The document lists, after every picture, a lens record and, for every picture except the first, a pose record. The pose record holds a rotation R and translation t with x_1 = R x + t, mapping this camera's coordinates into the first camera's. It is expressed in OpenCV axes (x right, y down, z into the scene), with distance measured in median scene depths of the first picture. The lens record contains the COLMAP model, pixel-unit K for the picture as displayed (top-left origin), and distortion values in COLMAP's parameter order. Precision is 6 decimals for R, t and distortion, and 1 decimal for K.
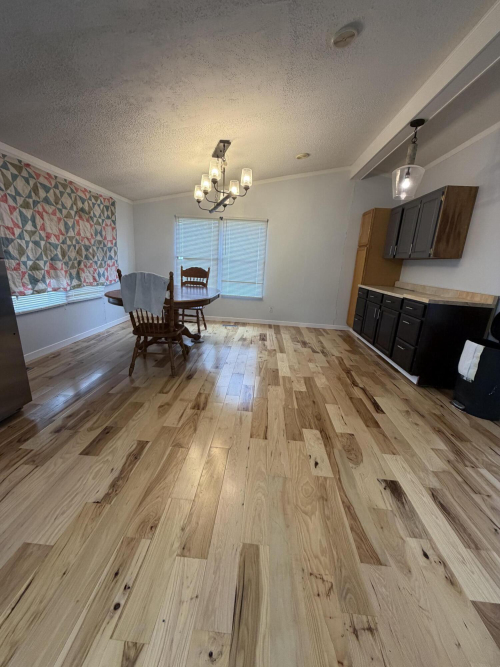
lens RADIAL K [[268.2, 0, 250.5], [0, 268.2, 331.6], [0, 0, 1]] dist [0.000823, 0.000984]
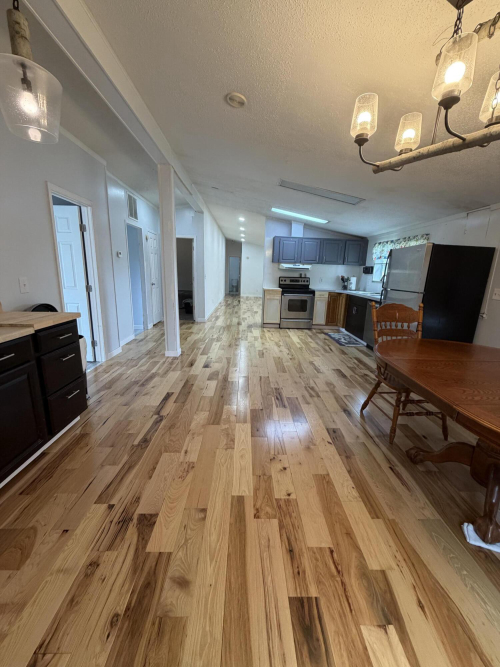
lens RADIAL K [[268.2, 0, 250.5], [0, 268.2, 331.6], [0, 0, 1]] dist [0.000823, 0.000984]
pose [[-0.993347, -0.068964, -0.092228, 0.284144], [-0.103487, 0.885909, 0.452168, -0.626119], [0.050522, 0.458704, -0.887152, 2.261675]]
